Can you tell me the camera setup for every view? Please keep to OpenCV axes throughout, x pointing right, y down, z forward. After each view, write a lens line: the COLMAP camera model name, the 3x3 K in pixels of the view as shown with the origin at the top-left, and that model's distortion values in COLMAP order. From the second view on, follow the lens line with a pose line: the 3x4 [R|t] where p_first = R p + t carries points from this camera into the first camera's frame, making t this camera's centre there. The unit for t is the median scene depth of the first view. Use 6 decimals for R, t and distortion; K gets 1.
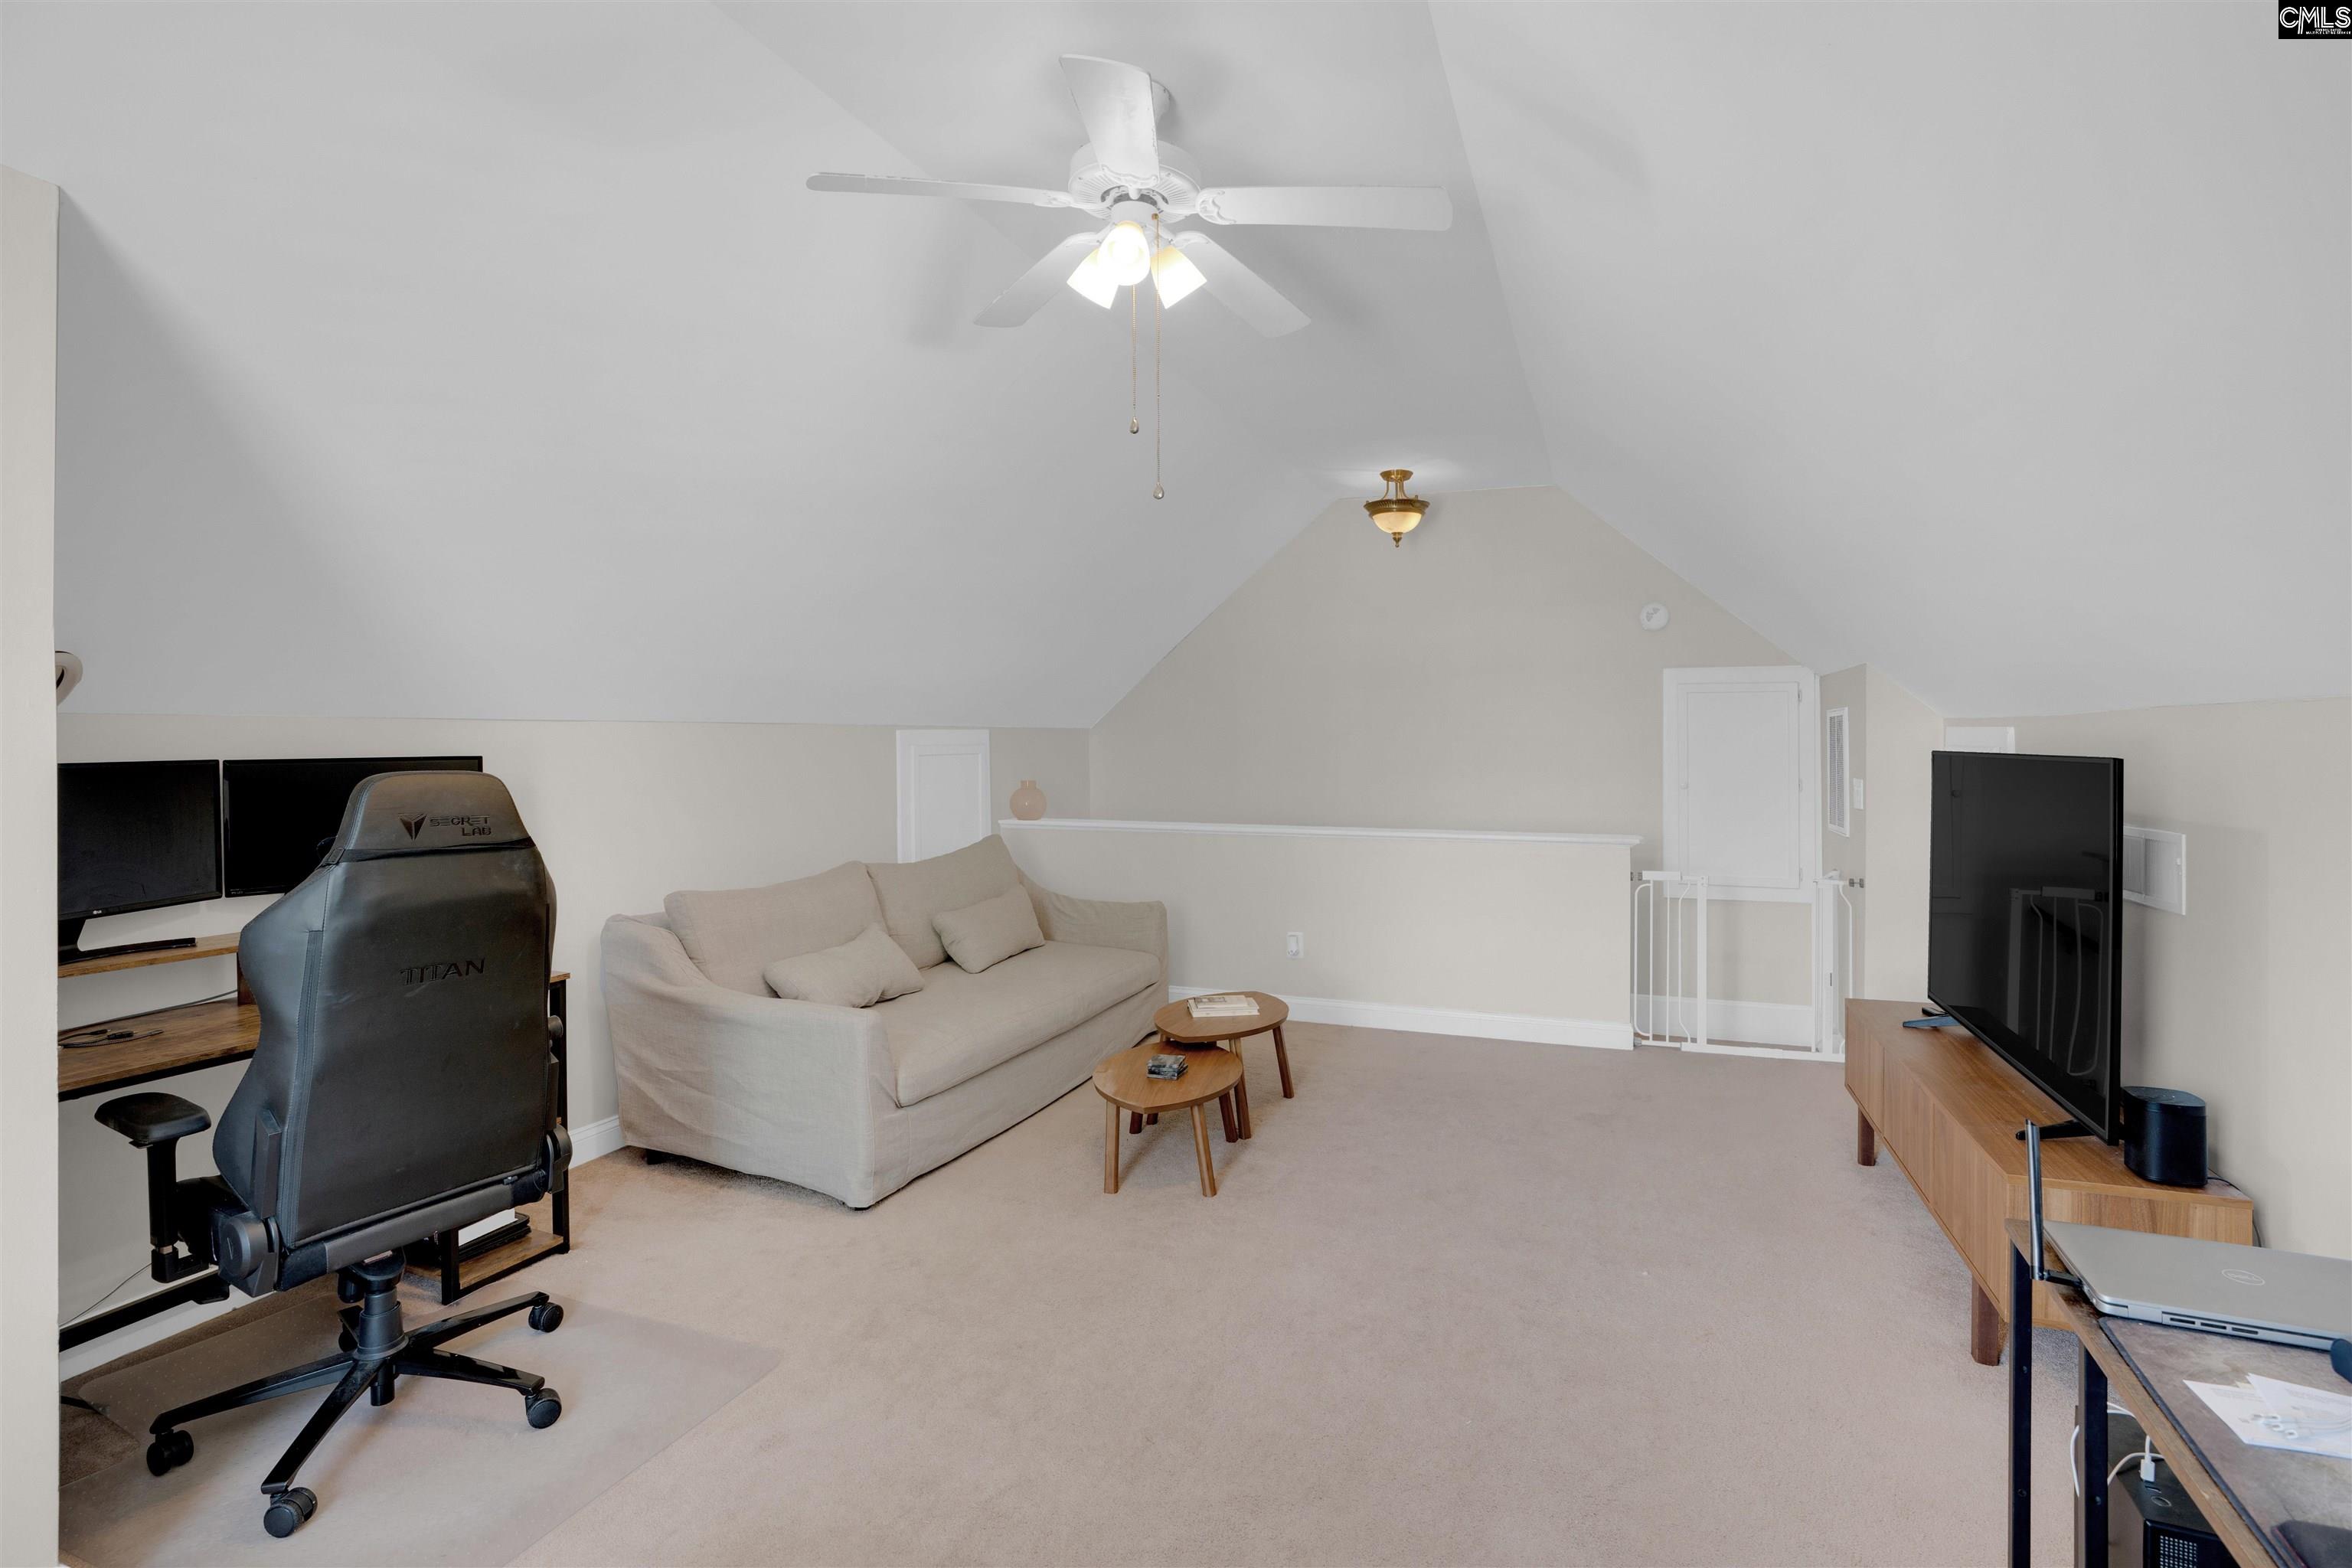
lens RADIAL K [[1117.0, 0, 1180.9], [0, 1117.0, 716.3], [0, 0, 1]] dist [-0.094477, 0.047110]
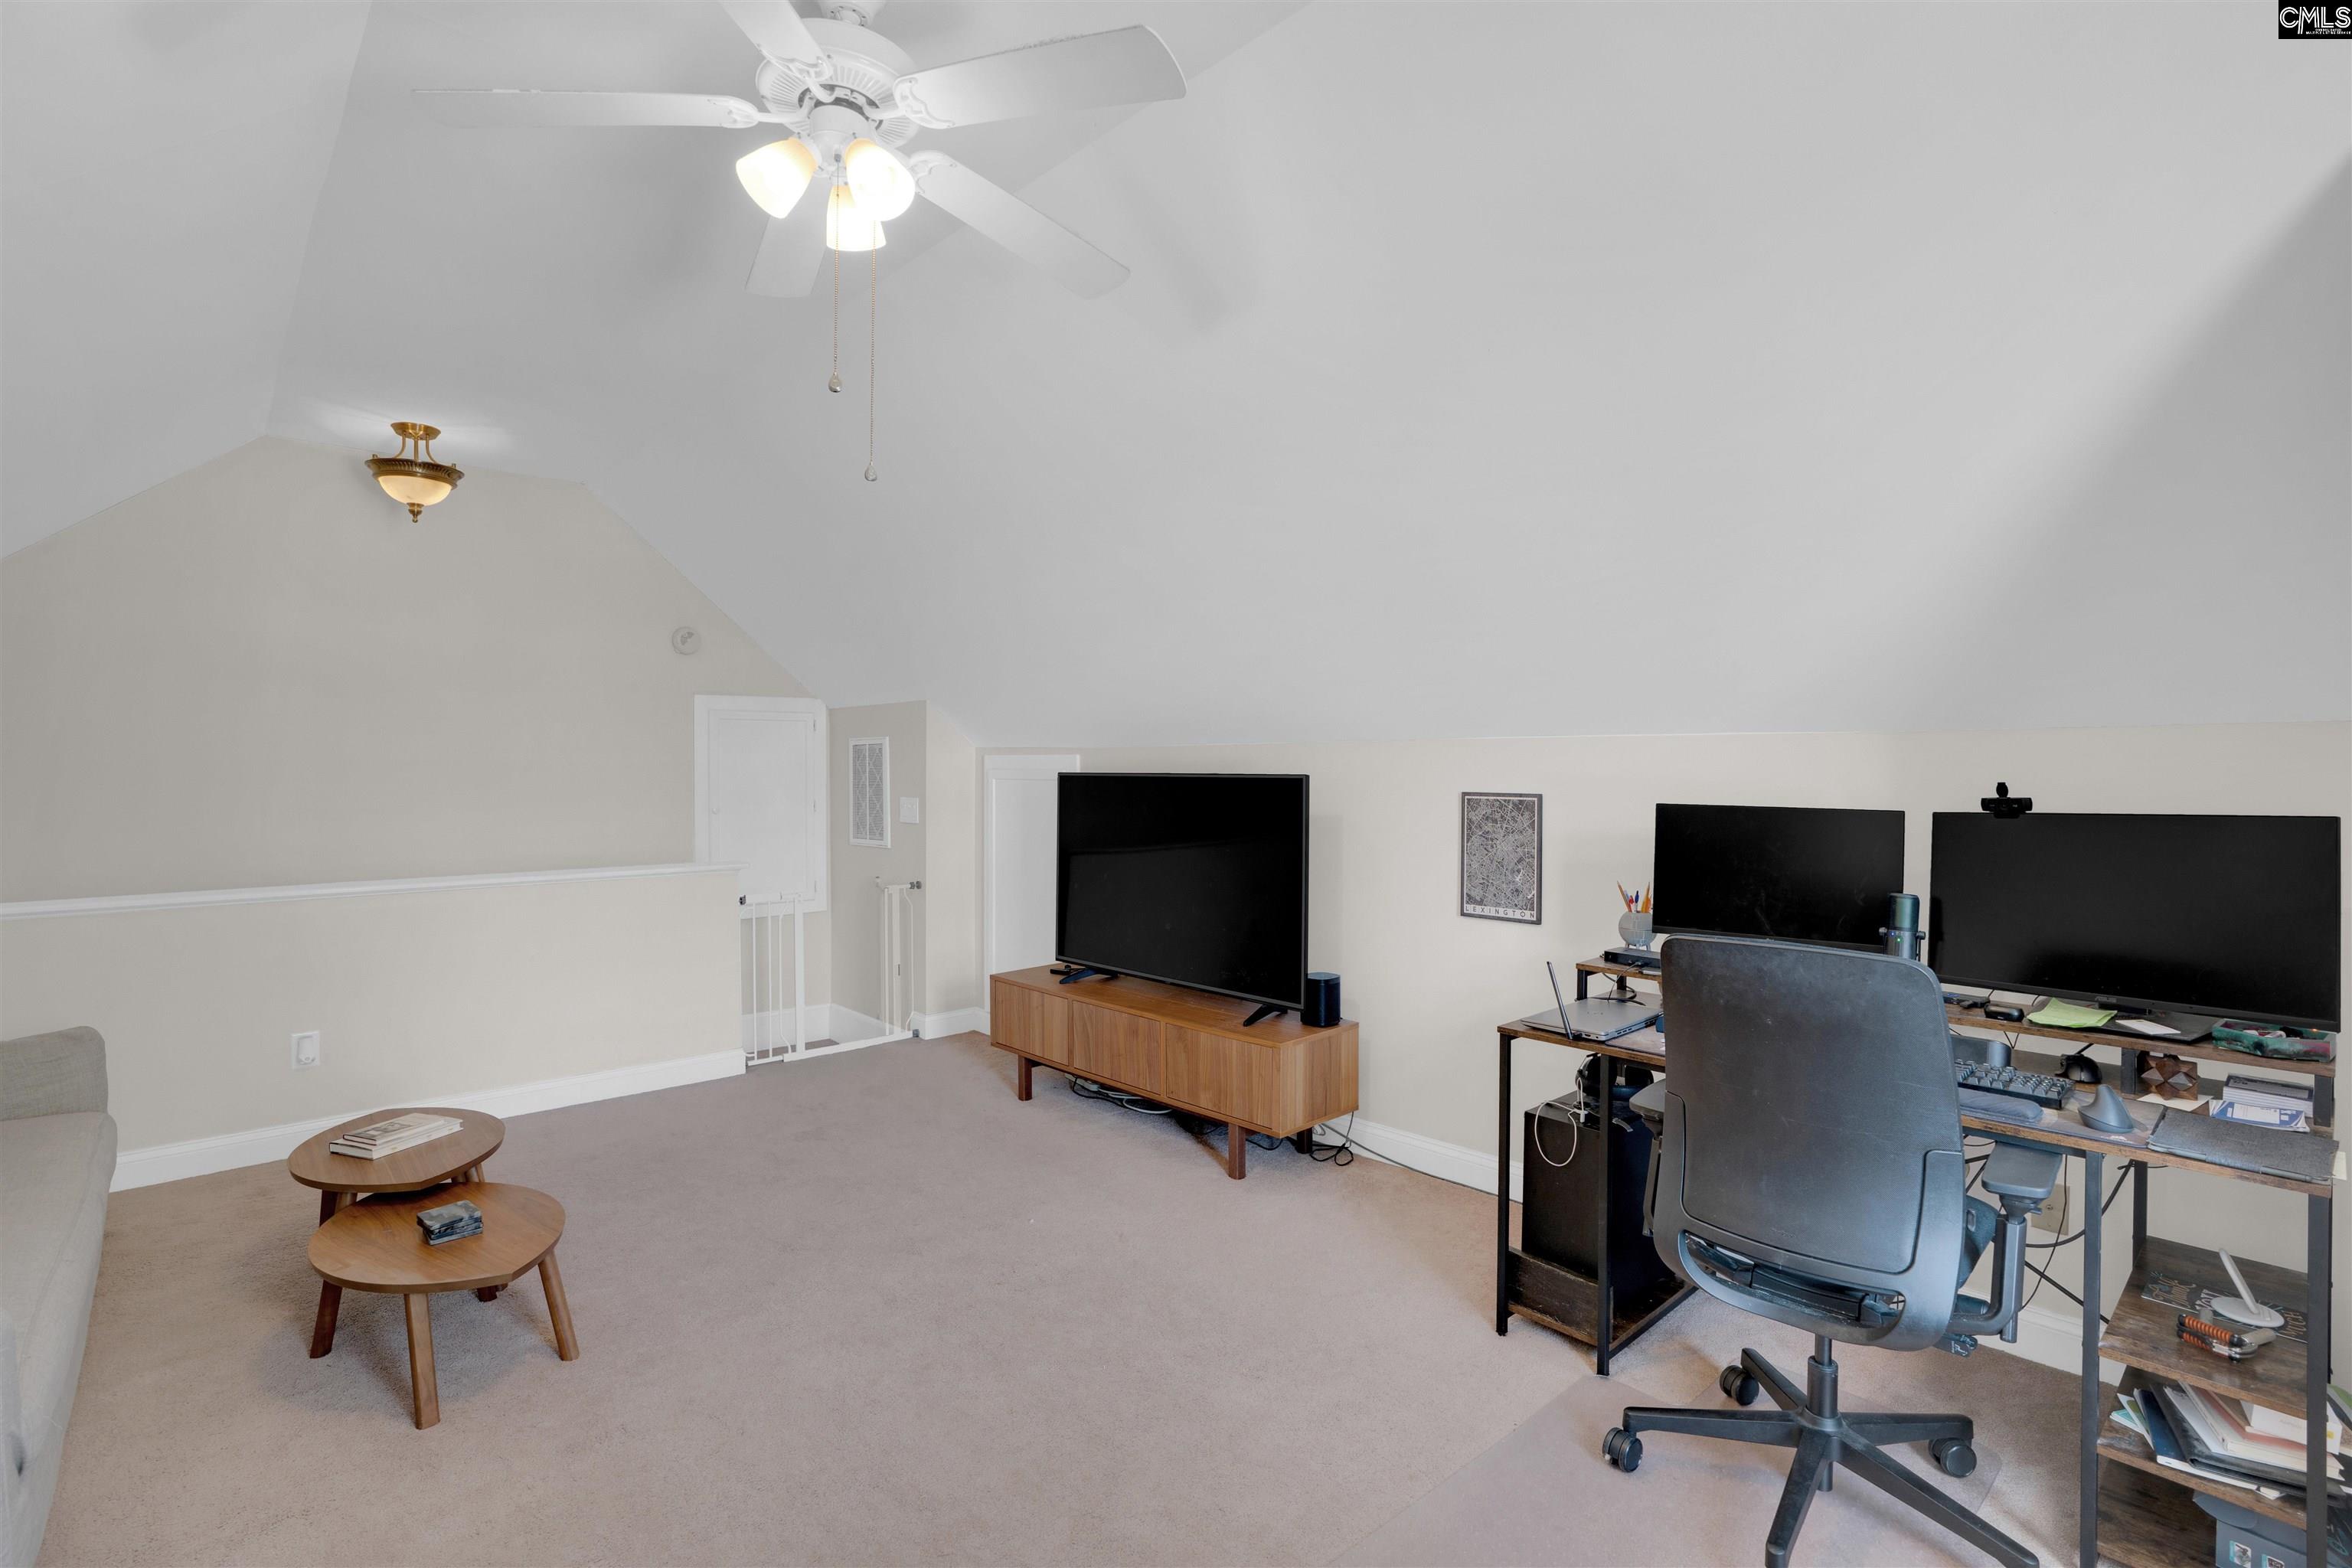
lens RADIAL K [[1102.7, 0, 1173.9], [0, 1102.7, 776.9], [0, 0, 1]] dist [-0.054614, 0.026583]
pose [[0.434694, -0.011171, 0.900509, -0.319037], [-0.015896, 0.999672, 0.020074, 0.006062], [-0.900438, -0.023041, 0.434374, 0.210844]]
